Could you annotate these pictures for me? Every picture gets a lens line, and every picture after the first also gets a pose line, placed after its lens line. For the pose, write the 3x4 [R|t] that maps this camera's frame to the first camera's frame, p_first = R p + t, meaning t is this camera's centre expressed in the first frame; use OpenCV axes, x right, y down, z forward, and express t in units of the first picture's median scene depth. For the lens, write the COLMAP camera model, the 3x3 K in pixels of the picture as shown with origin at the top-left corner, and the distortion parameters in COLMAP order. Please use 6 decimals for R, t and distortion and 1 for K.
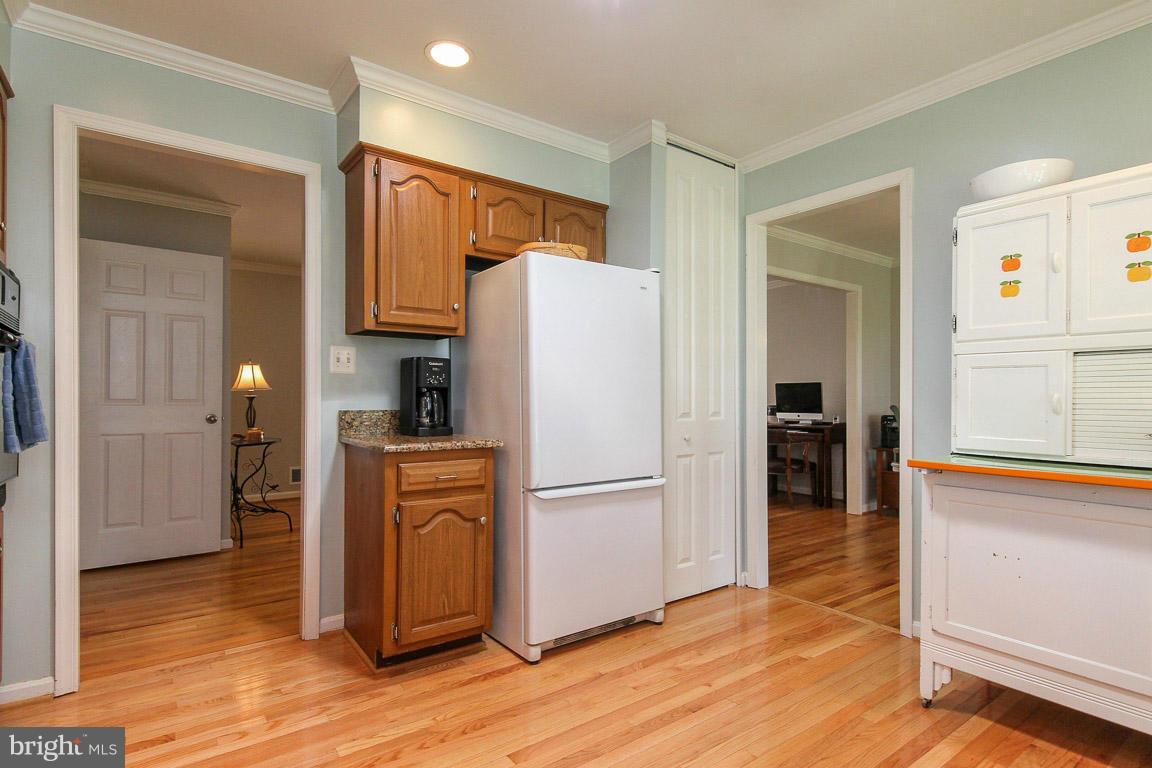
lens RADIAL K [[588.2, 0, 581.8], [0, 588.2, 392.9], [0, 0, 1]] dist [0.002009, -0.006969]
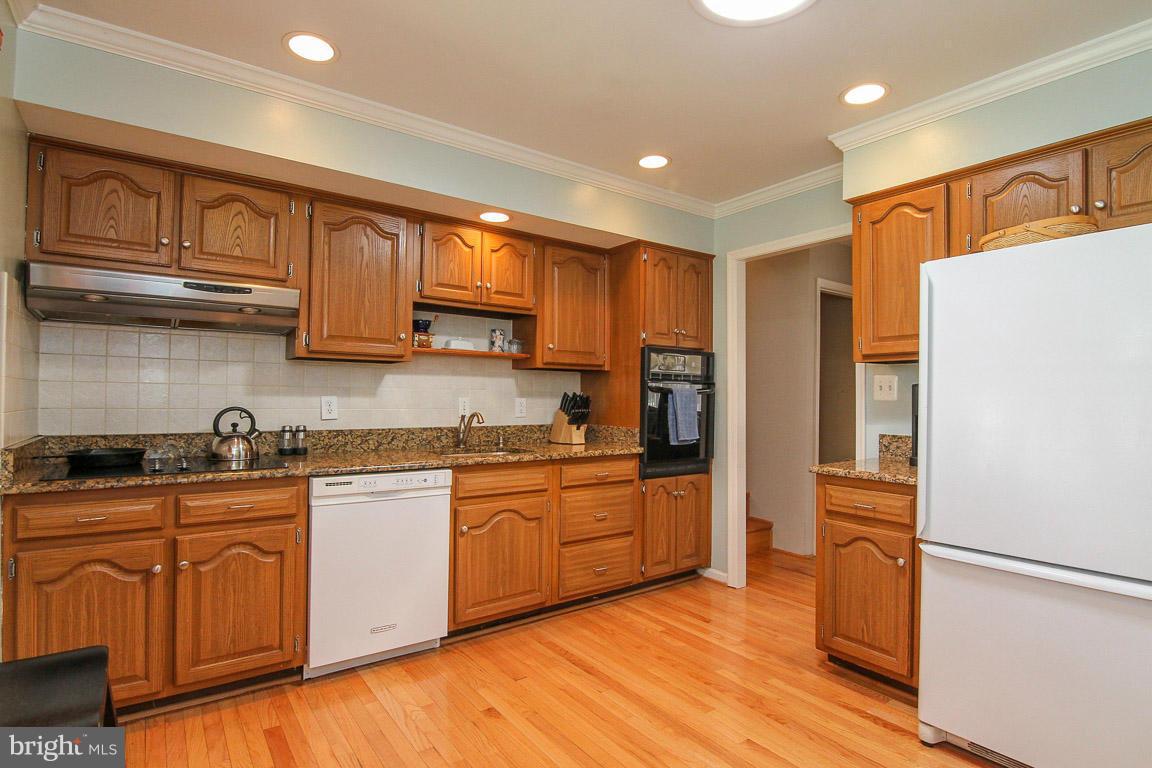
lens RADIAL K [[588.2, 0, 579.3], [0, 588.2, 386.5], [0, 0, 1]] dist [0.002009, -0.006969]
pose [[-0.026102, -0.020791, -0.999443, 0.821642], [0.005612, 0.999765, -0.020944, -0.046621], [0.999644, -0.006156, -0.025979, 0.540697]]
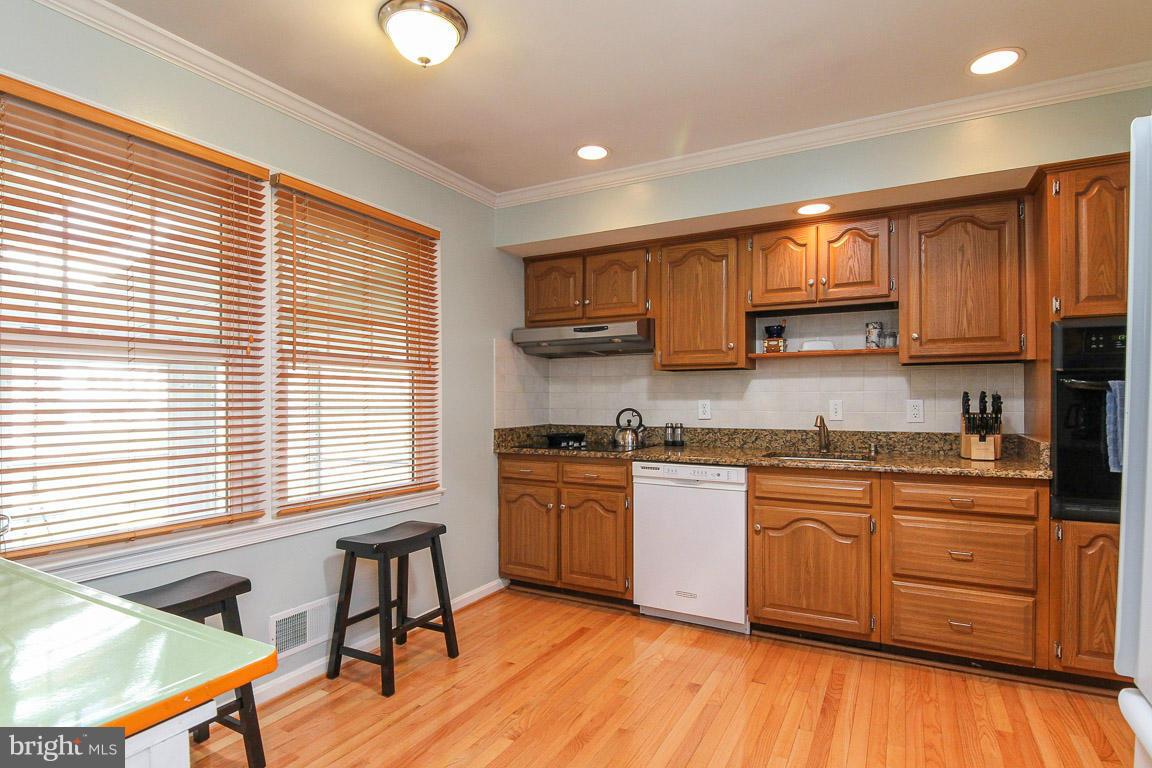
lens RADIAL K [[588.2, 0, 571.0], [0, 588.2, 391.8], [0, 0, 1]] dist [0.002009, -0.006969]
pose [[-0.916881, -0.003556, -0.399145, 0.469514], [0.007709, 0.999616, -0.026616, -0.037716], [0.399086, -0.027481, -0.916501, 1.281222]]
